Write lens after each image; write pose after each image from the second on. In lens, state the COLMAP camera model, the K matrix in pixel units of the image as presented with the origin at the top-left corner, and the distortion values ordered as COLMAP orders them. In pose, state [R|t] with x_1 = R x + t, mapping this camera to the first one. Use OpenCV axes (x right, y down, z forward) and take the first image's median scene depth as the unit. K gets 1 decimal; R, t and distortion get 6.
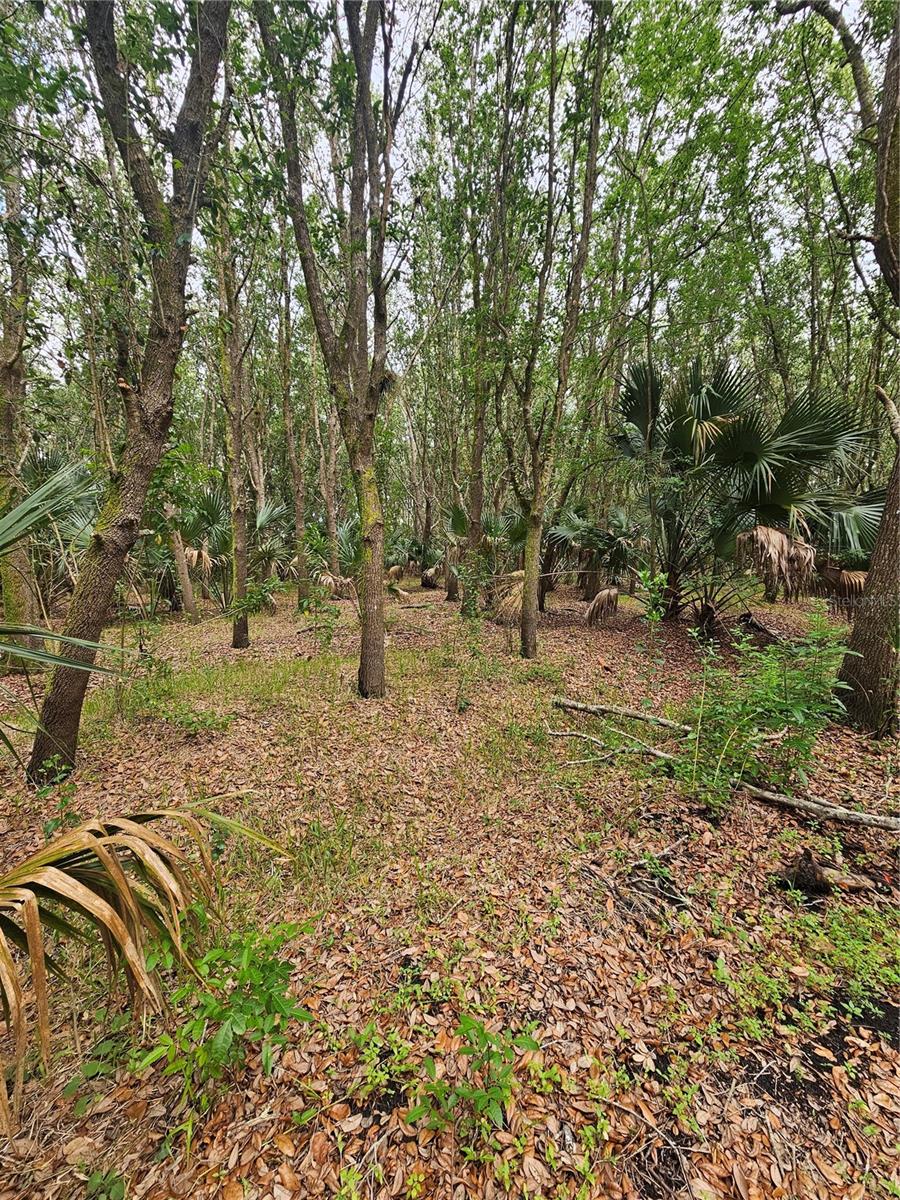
lens RADIAL K [[481.3, 0, 448.5], [0, 481.3, 591.4], [0, 0, 1]] dist [0.001252, 0.000169]
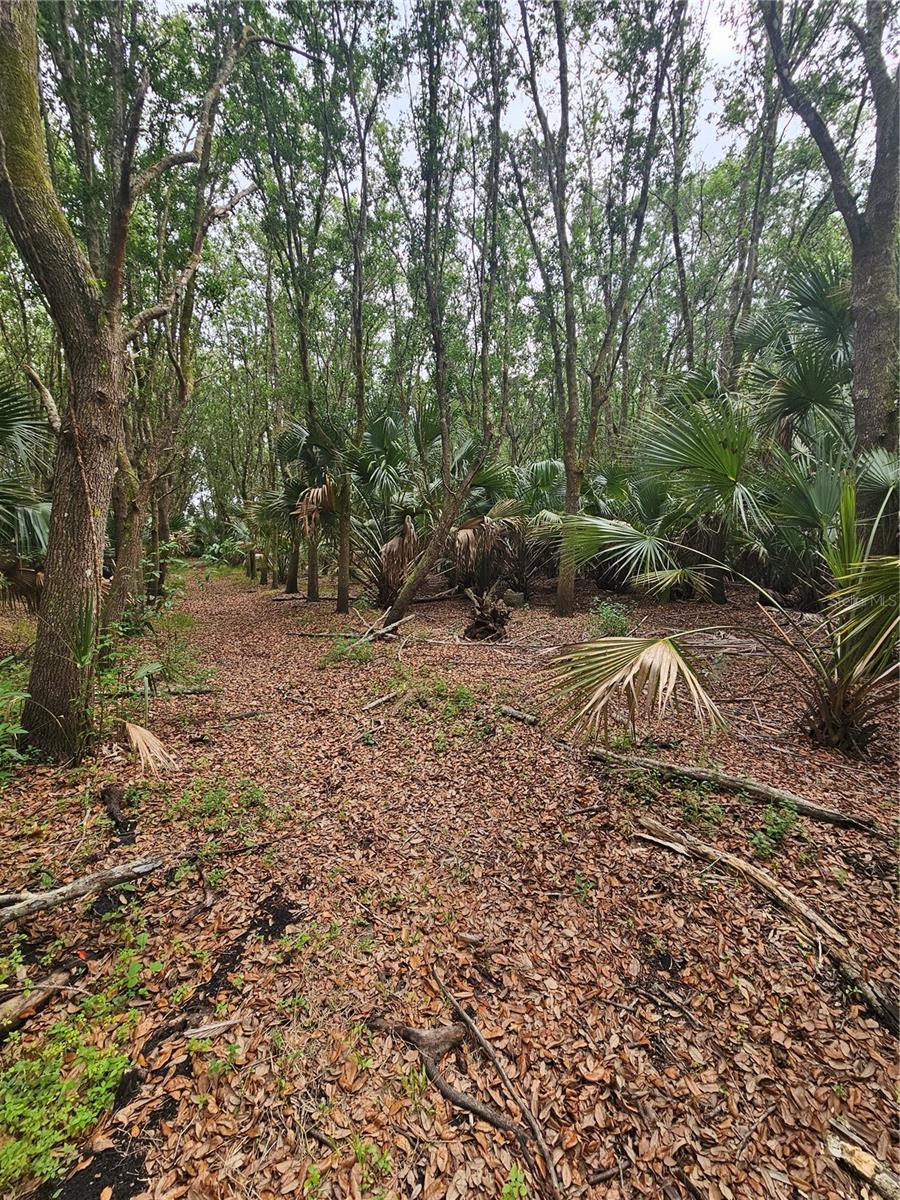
lens RADIAL K [[481.3, 0, 448.0], [0, 481.3, 597.3], [0, 0, 1]] dist [0.001252, 0.000169]
pose [[0.213423, -0.080139, 0.973667, 0.226397], [0.070541, 0.995293, 0.066457, -0.013592], [-0.974410, 0.054500, 0.218072, 0.142392]]
